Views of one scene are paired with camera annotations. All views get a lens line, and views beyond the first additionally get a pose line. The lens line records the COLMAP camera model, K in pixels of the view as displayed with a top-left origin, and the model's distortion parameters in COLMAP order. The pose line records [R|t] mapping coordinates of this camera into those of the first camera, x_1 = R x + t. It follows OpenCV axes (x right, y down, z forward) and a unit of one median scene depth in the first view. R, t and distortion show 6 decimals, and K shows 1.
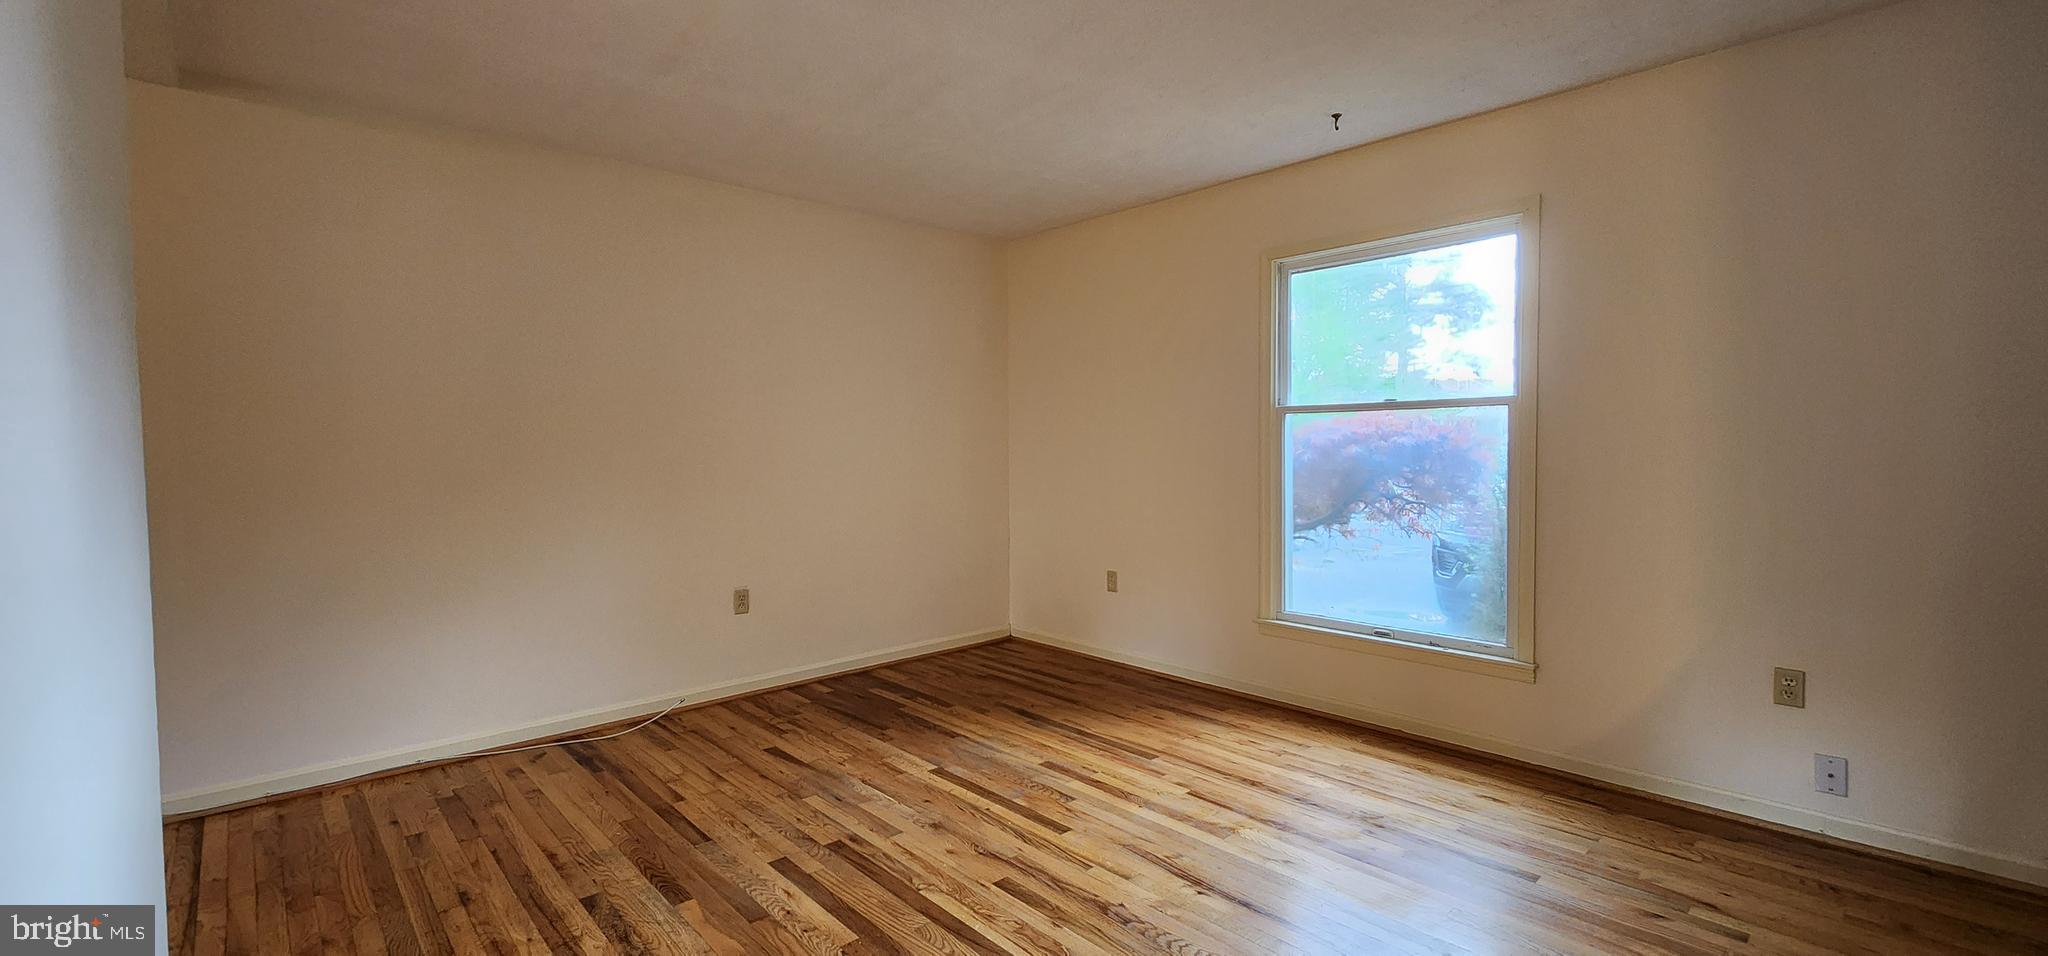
lens RADIAL K [[837.0, 0, 1019.5], [0, 837.0, 474.1], [0, 0, 1]] dist [0.006492, -0.006088]
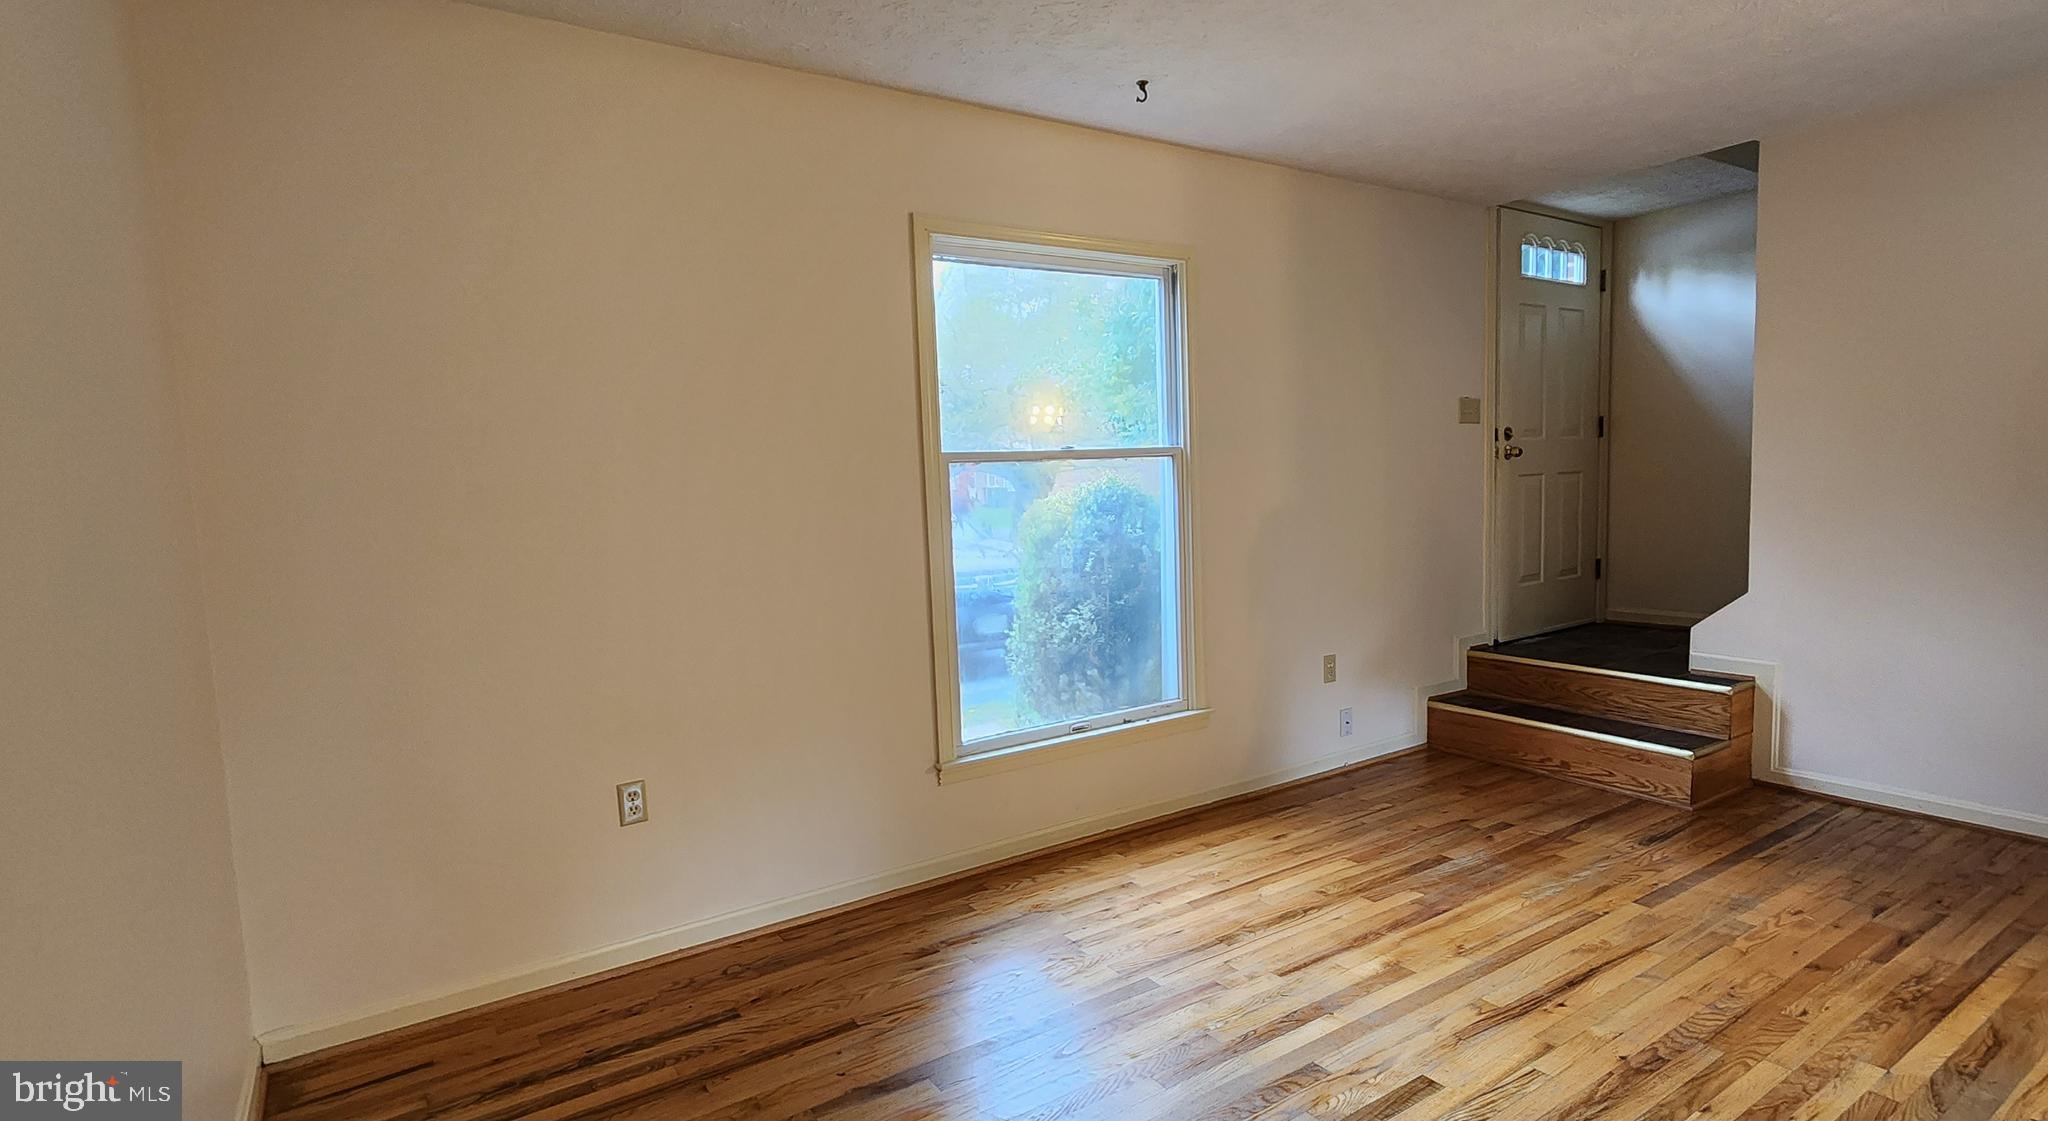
lens RADIAL K [[1038.7, 0, 1026.6], [0, 1038.7, 576.6], [0, 0, 1]] dist [0.001183, 0.000108]
pose [[0.149955, -0.093592, 0.984253, -0.538309], [0.072812, 0.993852, 0.083411, -0.047163], [-0.986008, 0.059157, 0.155848, 0.811805]]
